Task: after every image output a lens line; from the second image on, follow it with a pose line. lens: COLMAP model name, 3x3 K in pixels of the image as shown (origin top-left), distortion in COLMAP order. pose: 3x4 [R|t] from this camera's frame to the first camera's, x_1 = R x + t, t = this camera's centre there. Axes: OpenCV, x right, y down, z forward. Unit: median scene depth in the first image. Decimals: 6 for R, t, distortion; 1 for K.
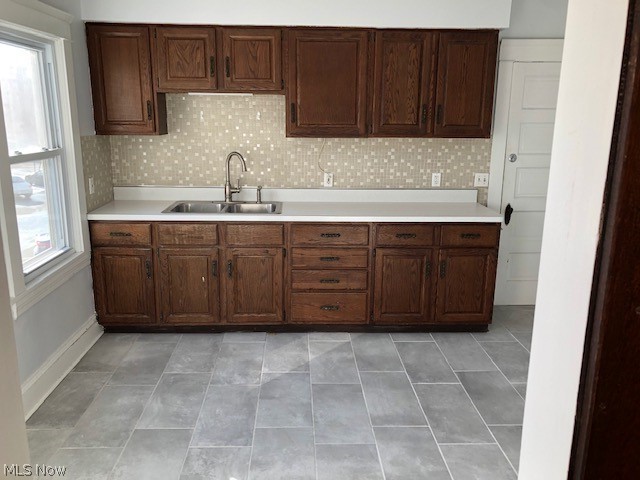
lens RADIAL K [[524.4, 0, 319.6], [0, 524.4, 239.0], [0, 0, 1]] dist [0.034196, -0.032089]
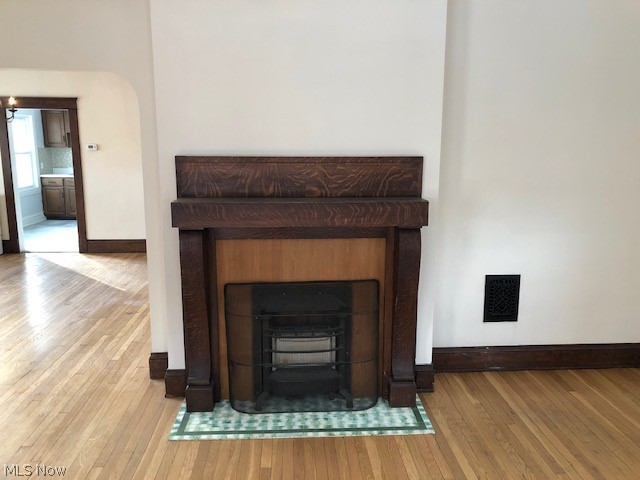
lens RADIAL K [[524.4, 0, 319.7], [0, 524.4, 240.3], [0, 0, 1]] dist [0.034196, -0.032089]
pose [[0.999549, -0.011589, 0.027705, 0.965893], [0.012540, 0.999329, -0.034426, 0.415768], [-0.027288, 0.034758, 0.999023, -1.840673]]
